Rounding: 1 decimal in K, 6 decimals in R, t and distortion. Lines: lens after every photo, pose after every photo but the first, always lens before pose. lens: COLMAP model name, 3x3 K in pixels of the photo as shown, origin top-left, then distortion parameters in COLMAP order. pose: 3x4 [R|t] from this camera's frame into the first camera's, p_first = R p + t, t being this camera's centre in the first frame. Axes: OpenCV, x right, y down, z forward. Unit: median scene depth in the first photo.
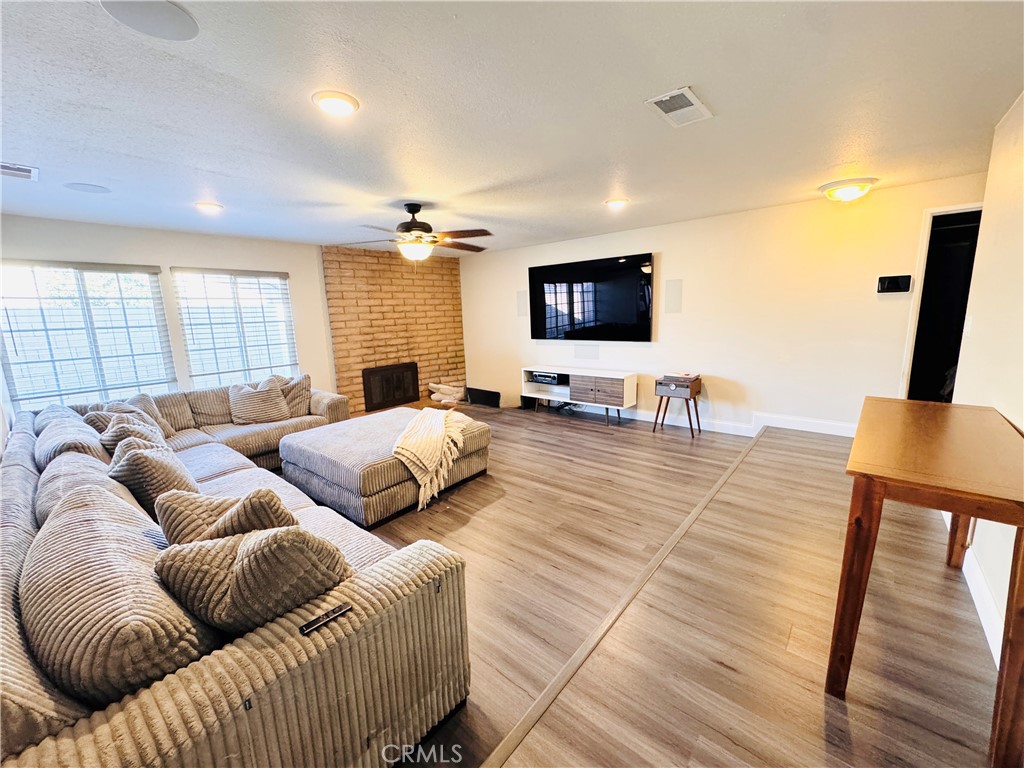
lens RADIAL K [[408.7, 0, 509.6], [0, 408.7, 383.2], [0, 0, 1]] dist [-0.004013, 0.001030]
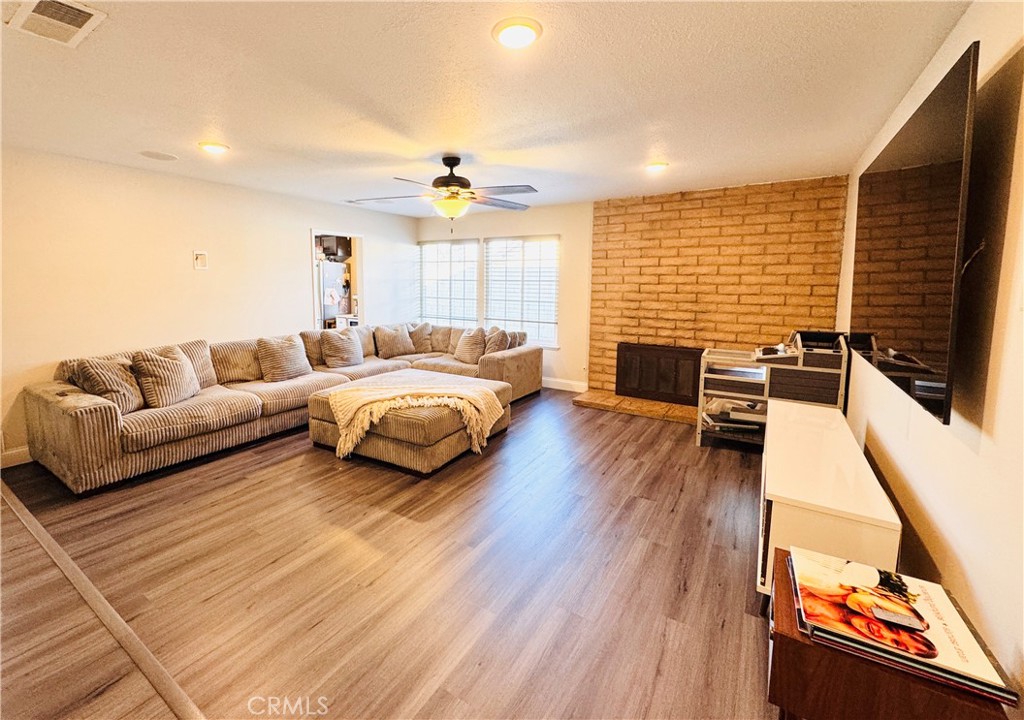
lens RADIAL K [[437.1, 0, 486.8], [0, 437.1, 329.1], [0, 0, 1]] dist [-0.017325, -0.000339]
pose [[0.126528, 0.142428, -0.981685, 0.699489], [-0.180841, 0.976366, 0.118348, -0.172925], [0.975340, 0.162555, 0.149294, 0.893575]]
